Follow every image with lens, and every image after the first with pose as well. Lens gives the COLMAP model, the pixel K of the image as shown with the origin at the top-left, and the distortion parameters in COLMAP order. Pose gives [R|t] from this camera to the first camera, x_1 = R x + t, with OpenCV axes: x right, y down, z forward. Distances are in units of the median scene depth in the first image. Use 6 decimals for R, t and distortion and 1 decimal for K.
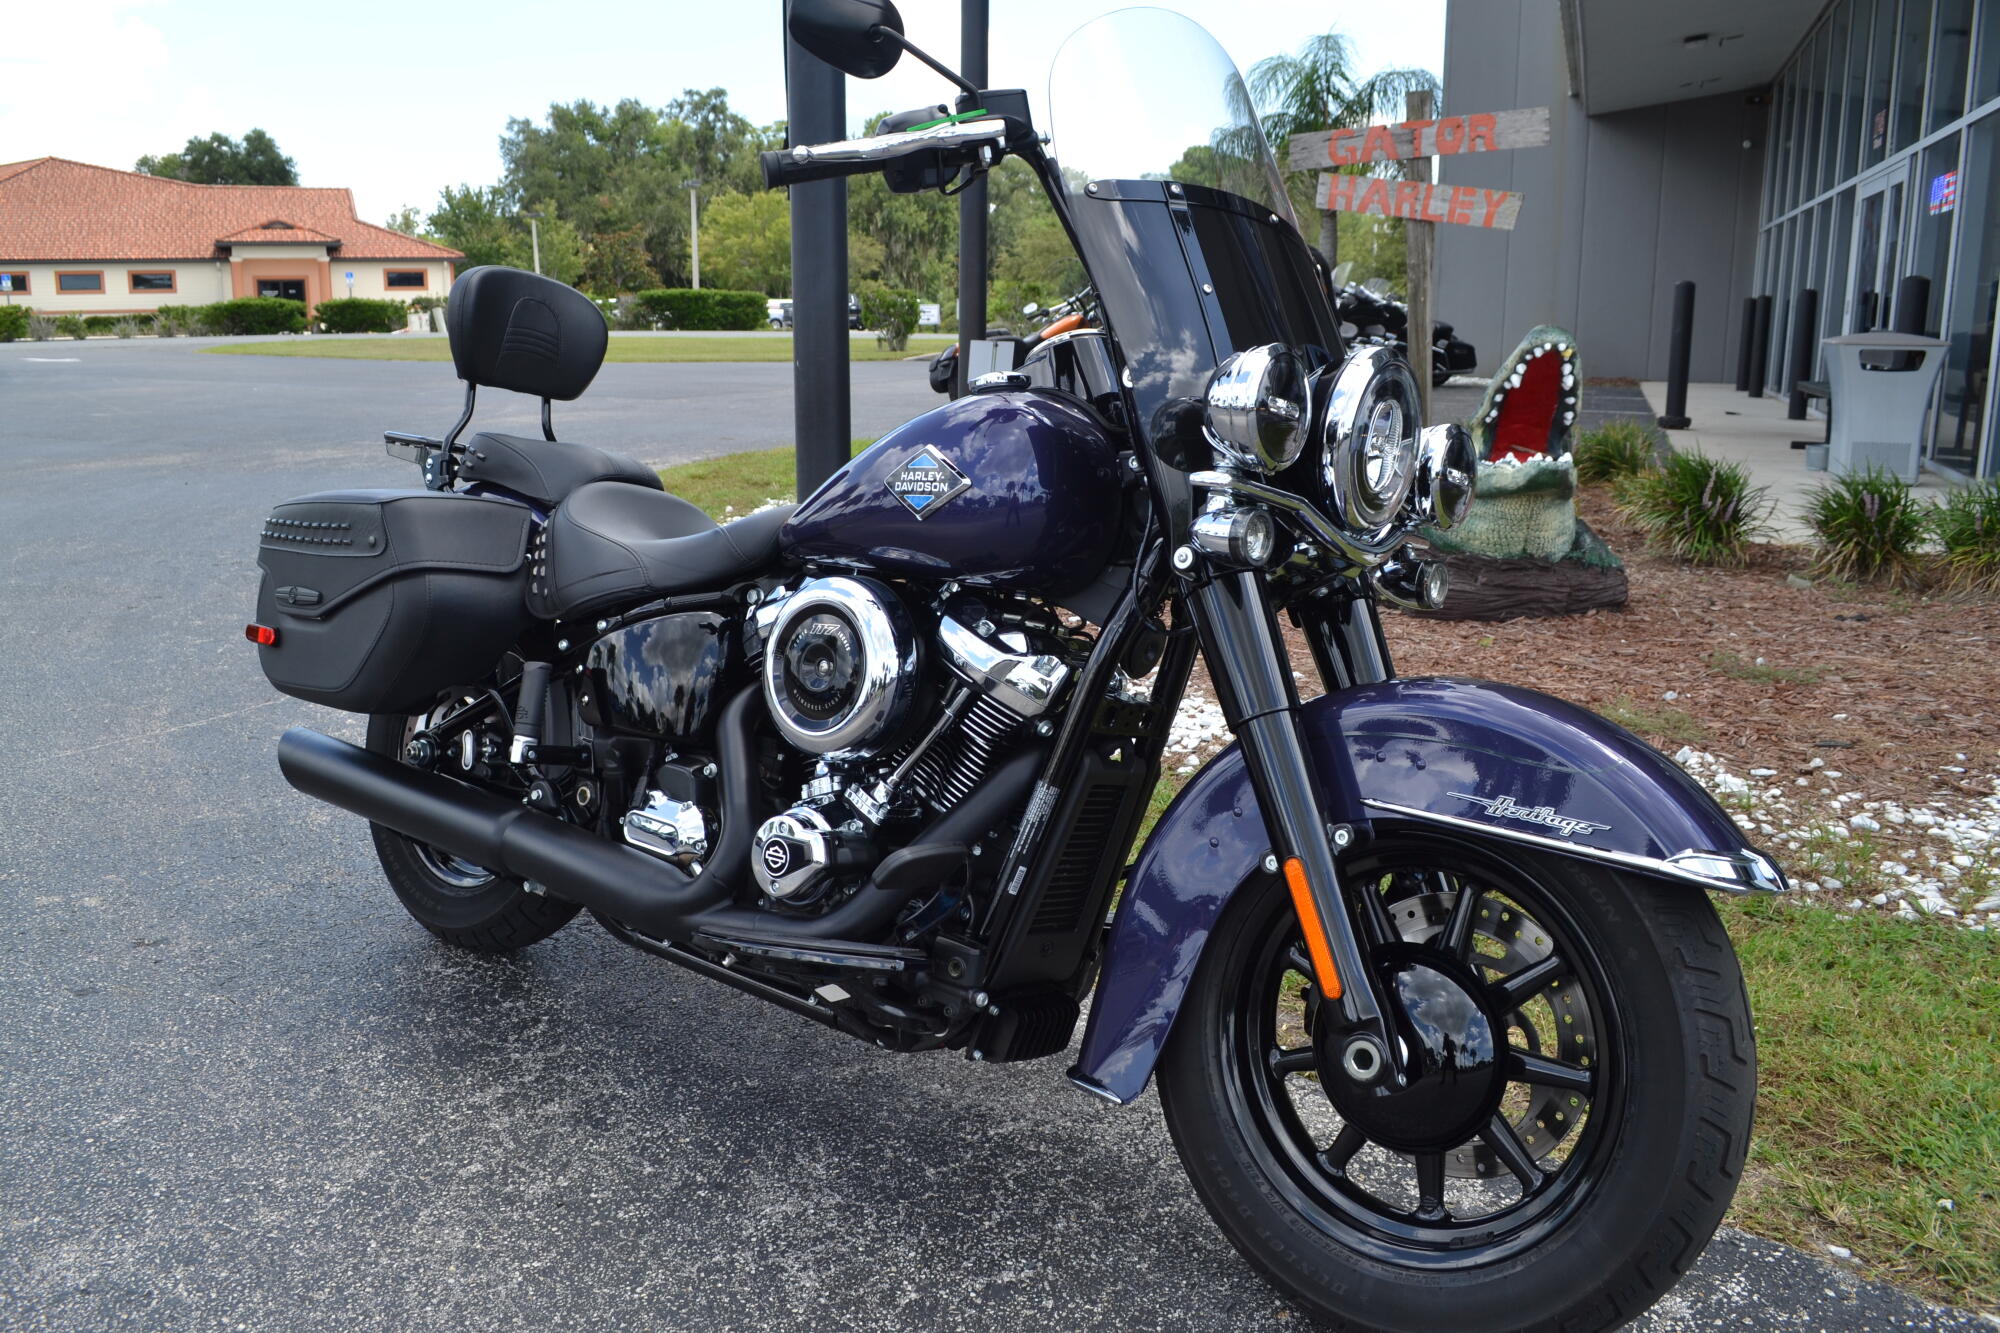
lens RADIAL K [[1621.3, 0, 998.6], [0, 1621.3, 686.7], [0, 0, 1]] dist [-0.088234, 0.019291]
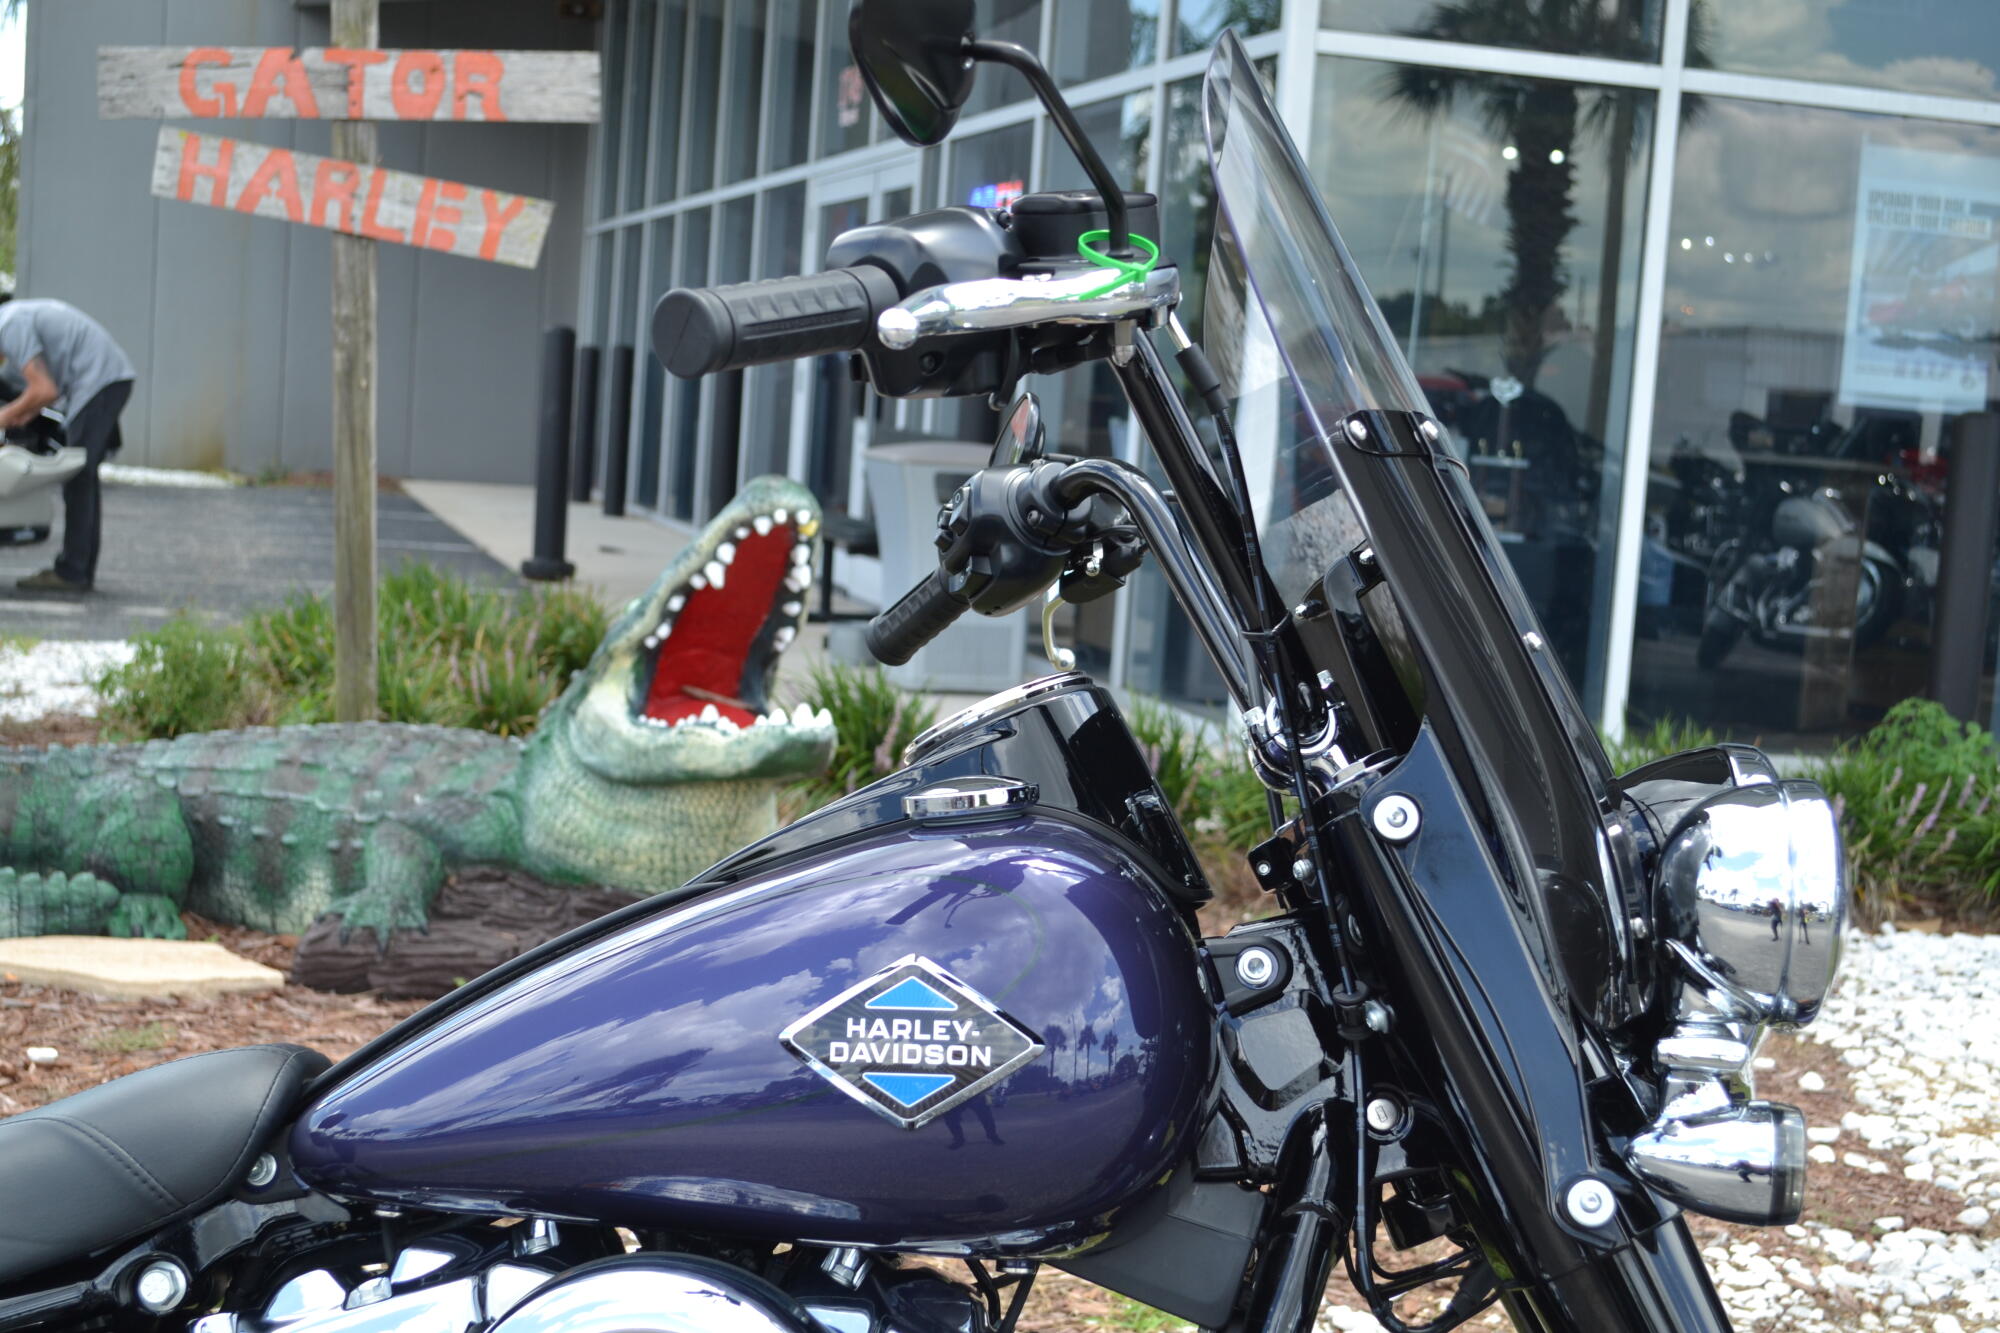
lens RADIAL K [[3012.8, 0, 992.3], [0, 3012.8, 665.5], [0, 0, 1]] dist [-0.026143, 0.000000]
pose [[0.814881, 0.002521, 0.579622, -0.310332], [0.064430, 0.993399, -0.094902, -0.092770], [-0.576036, 0.114679, 0.809340, 0.199338]]
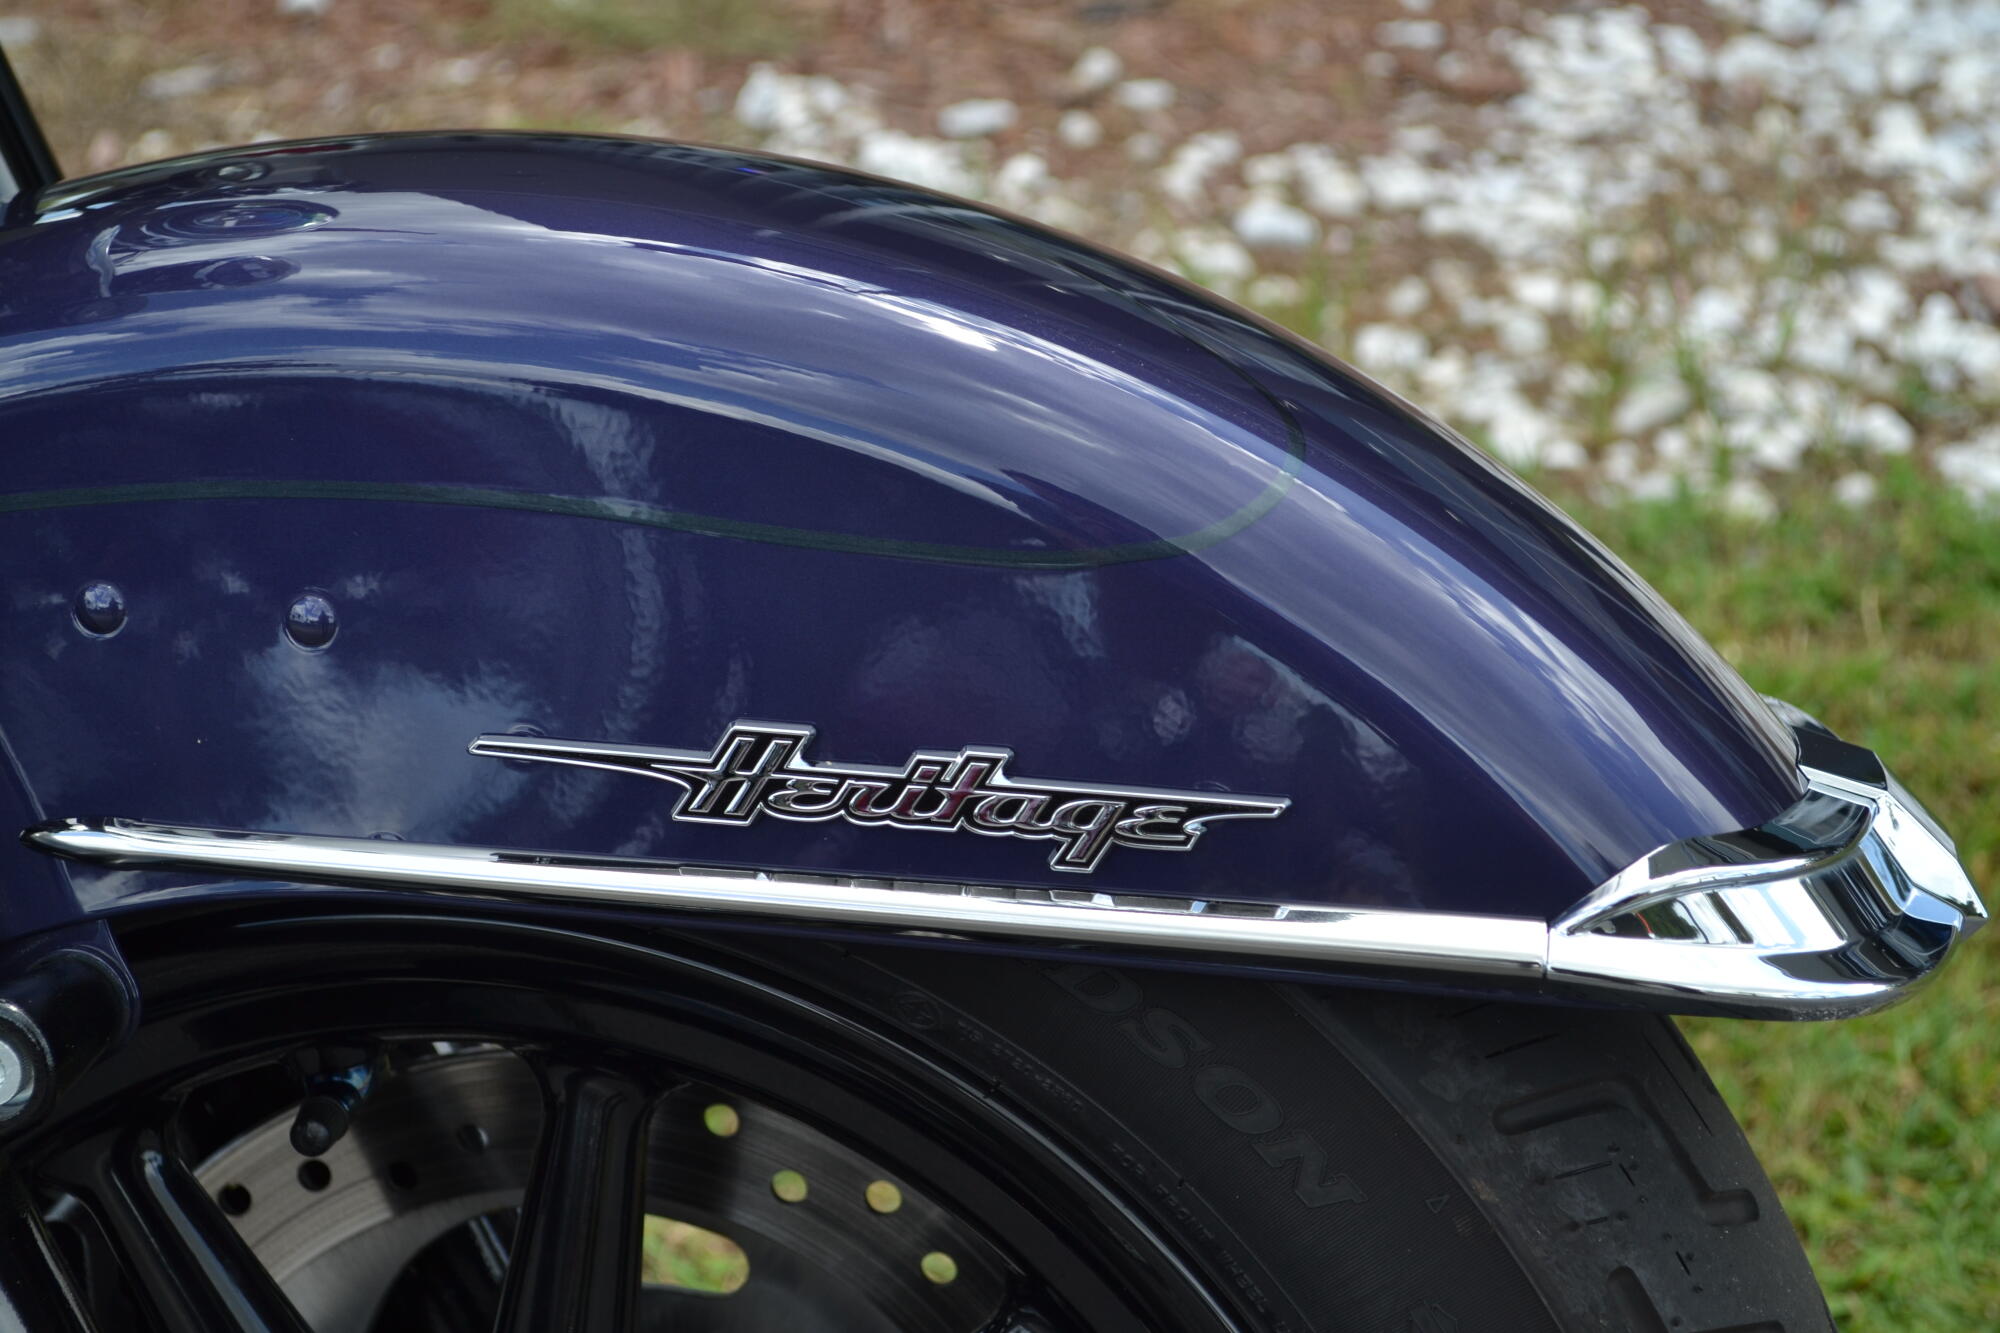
lens RADIAL K [[3545.7, 0, 991.5], [0, 3545.7, 669.4], [0, 0, 1]] dist [-0.020764, 0.000000]
pose [[0.843606, -0.227068, 0.486590, 0.063760], [0.118510, 0.962576, 0.243726, -0.023158], [-0.523722, -0.147943, 0.838945, 0.315462]]
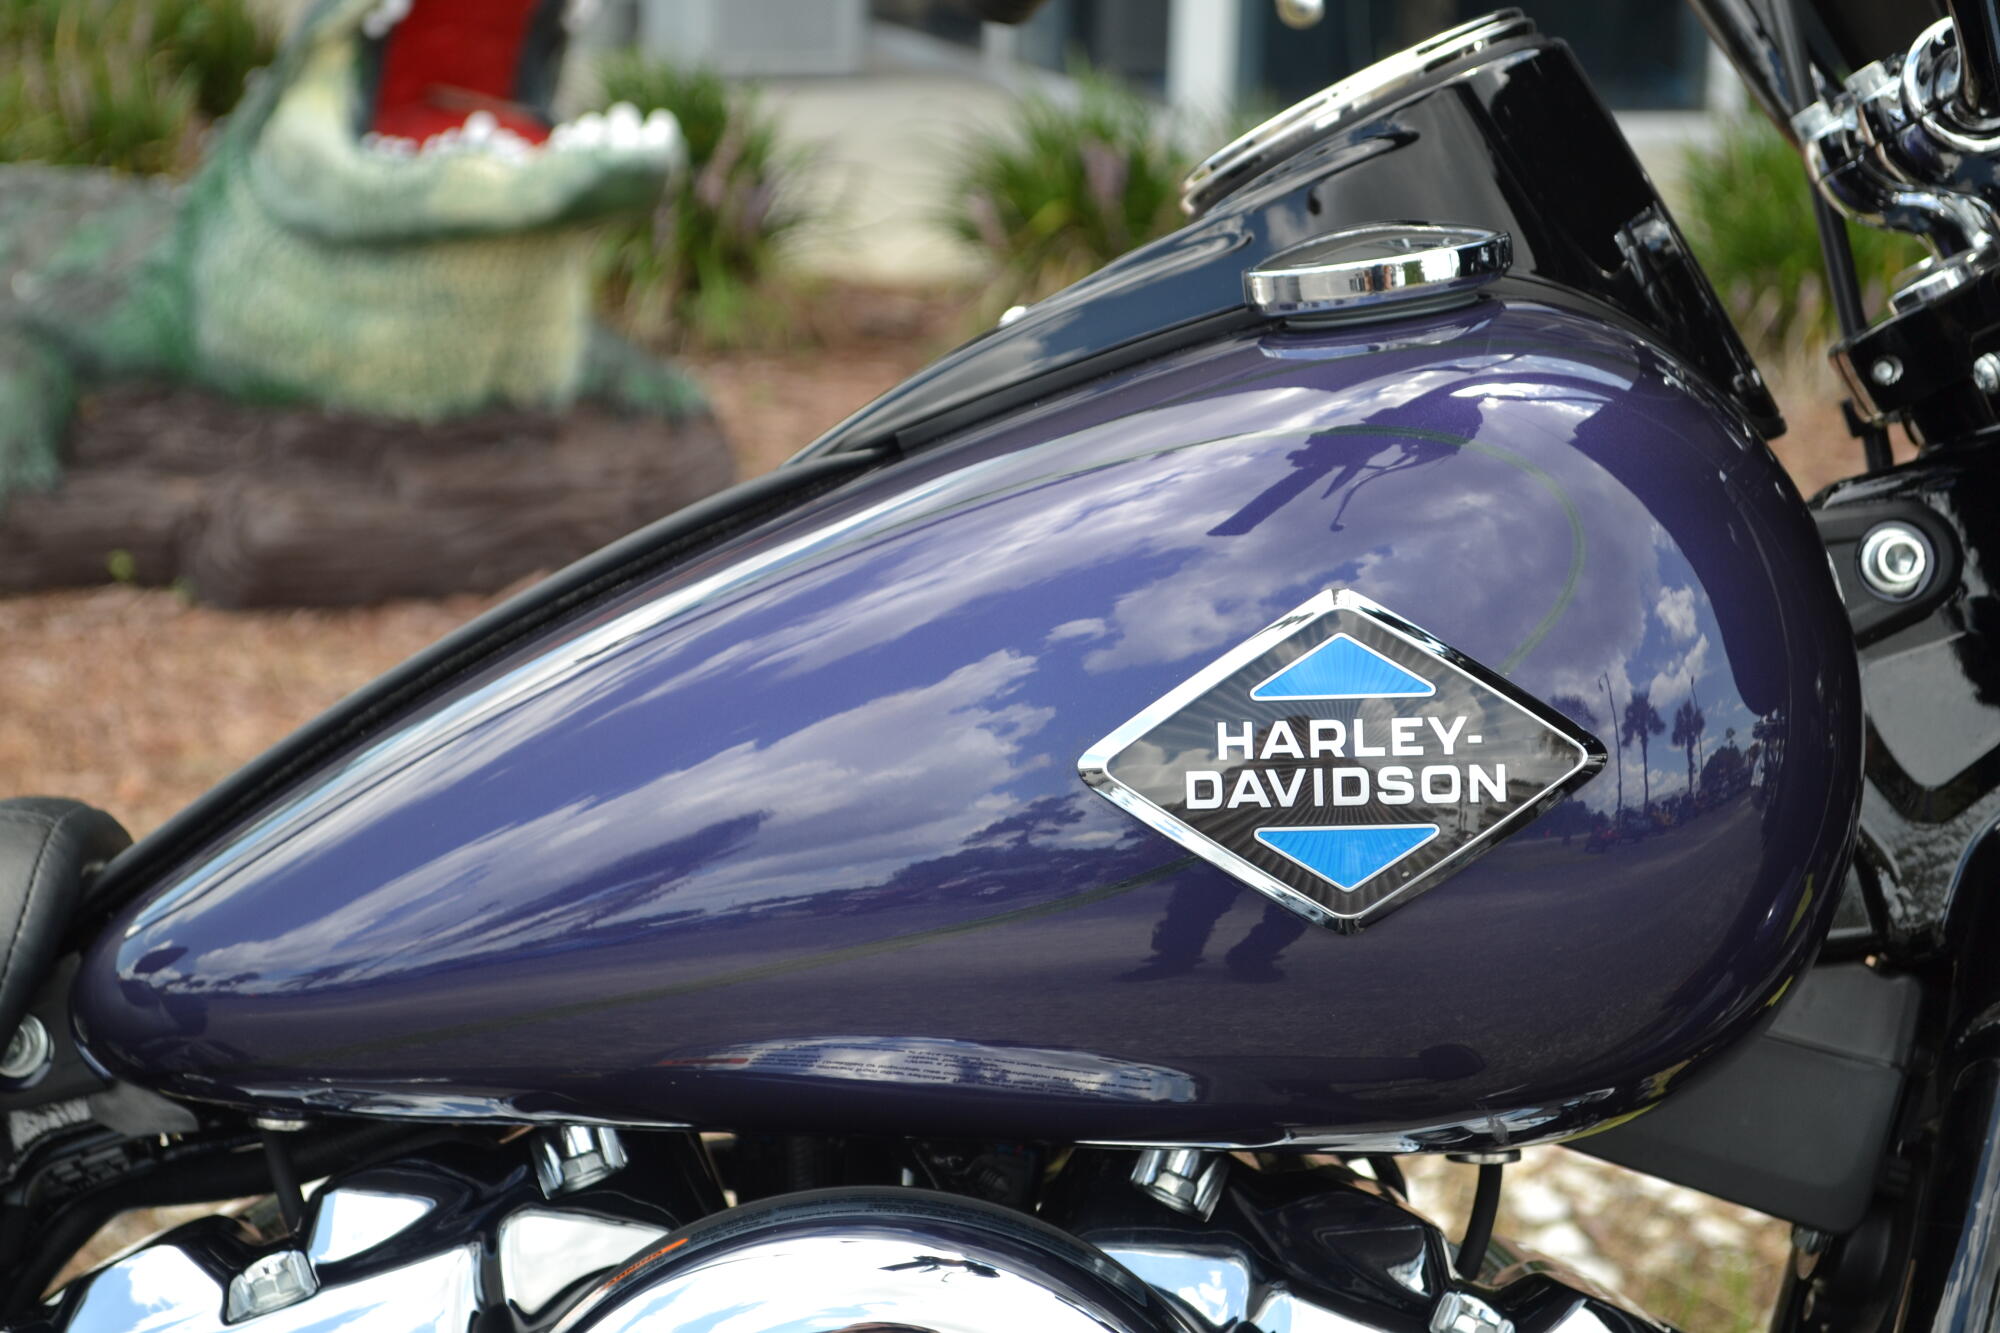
lens RADIAL K [[4150.6, 0, 1008.6], [0, 4150.6, 651.5], [0, 0, 1]] dist [0.029694, 0.000000]
pose [[0.775356, -0.127048, 0.618613, -0.267436], [0.117425, 0.991476, 0.056448, -0.111251], [-0.620512, 0.028873, 0.783666, 0.363733]]
